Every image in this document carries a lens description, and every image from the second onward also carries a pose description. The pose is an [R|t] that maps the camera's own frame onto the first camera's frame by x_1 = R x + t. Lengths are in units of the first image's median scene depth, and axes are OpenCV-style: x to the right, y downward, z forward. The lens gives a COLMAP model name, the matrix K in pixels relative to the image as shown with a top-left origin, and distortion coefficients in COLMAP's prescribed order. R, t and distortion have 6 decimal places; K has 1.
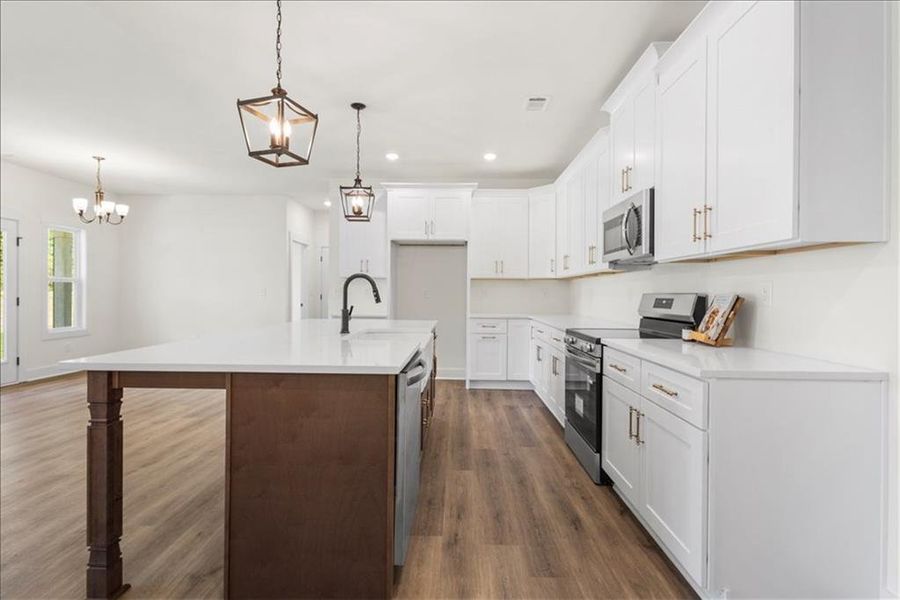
lens RADIAL K [[420.3, 0, 444.7], [0, 420.3, 293.1], [0, 0, 1]] dist [0.011678, -0.001824]
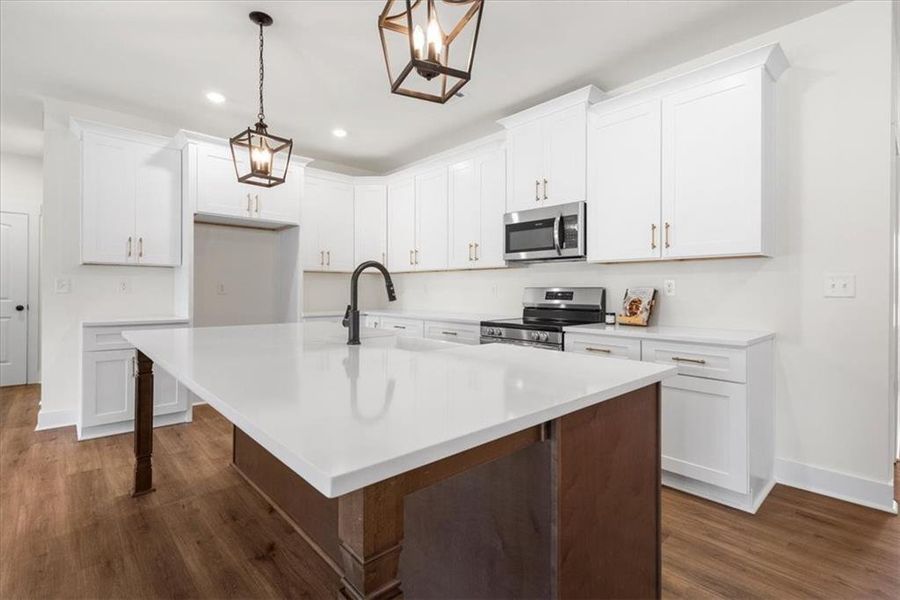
lens RADIAL K [[420.3, 0, 444.4], [0, 420.3, 287.6], [0, 0, 1]] dist [0.011678, -0.001824]
pose [[0.716182, -0.001159, 0.697913, -0.581912], [0.002239, 0.999997, -0.000637, 0.000601], [-0.697910, 0.002019, 0.716183, 0.359971]]
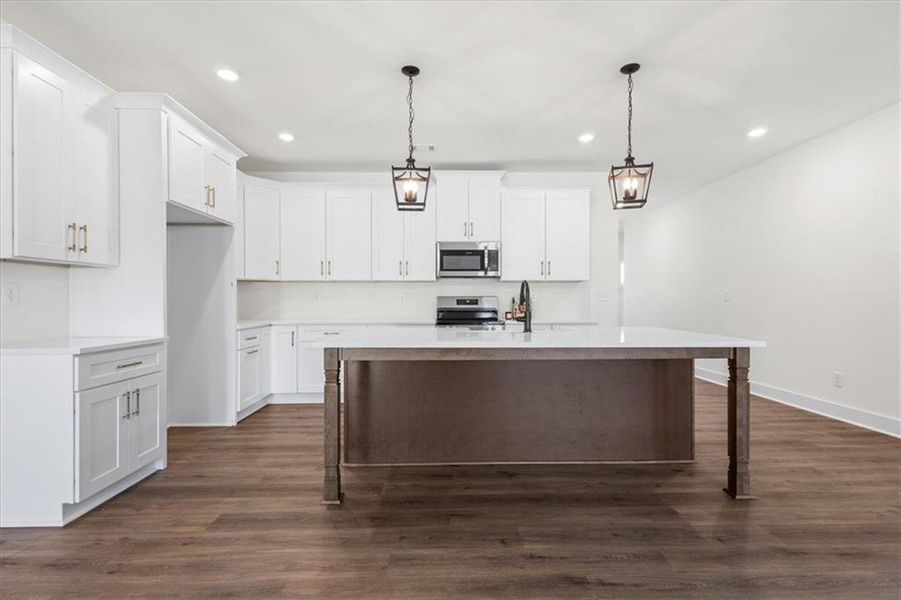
lens RADIAL K [[420.8, 0, 445.2], [0, 420.8, 298.5], [0, 0, 1]] dist [0.011678, -0.001824]
pose [[-0.052369, -0.007652, 0.998599, -1.271819], [0.000935, 0.999970, 0.007711, -0.004223], [-0.998627, 0.001337, -0.052360, 1.199596]]
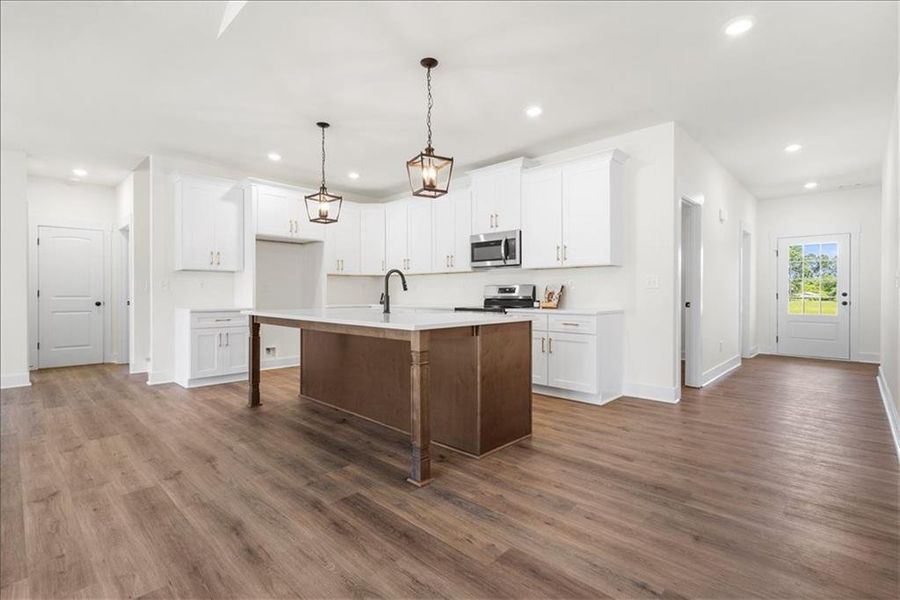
lens RADIAL K [[420.3, 0, 445.1], [0, 420.3, 290.8], [0, 0, 1]] dist [0.011678, -0.001824]
pose [[0.676285, -0.005134, 0.736622, -1.028263], [0.006875, 0.999976, 0.000658, 0.022600], [-0.736608, 0.004619, 0.676304, -0.043771]]
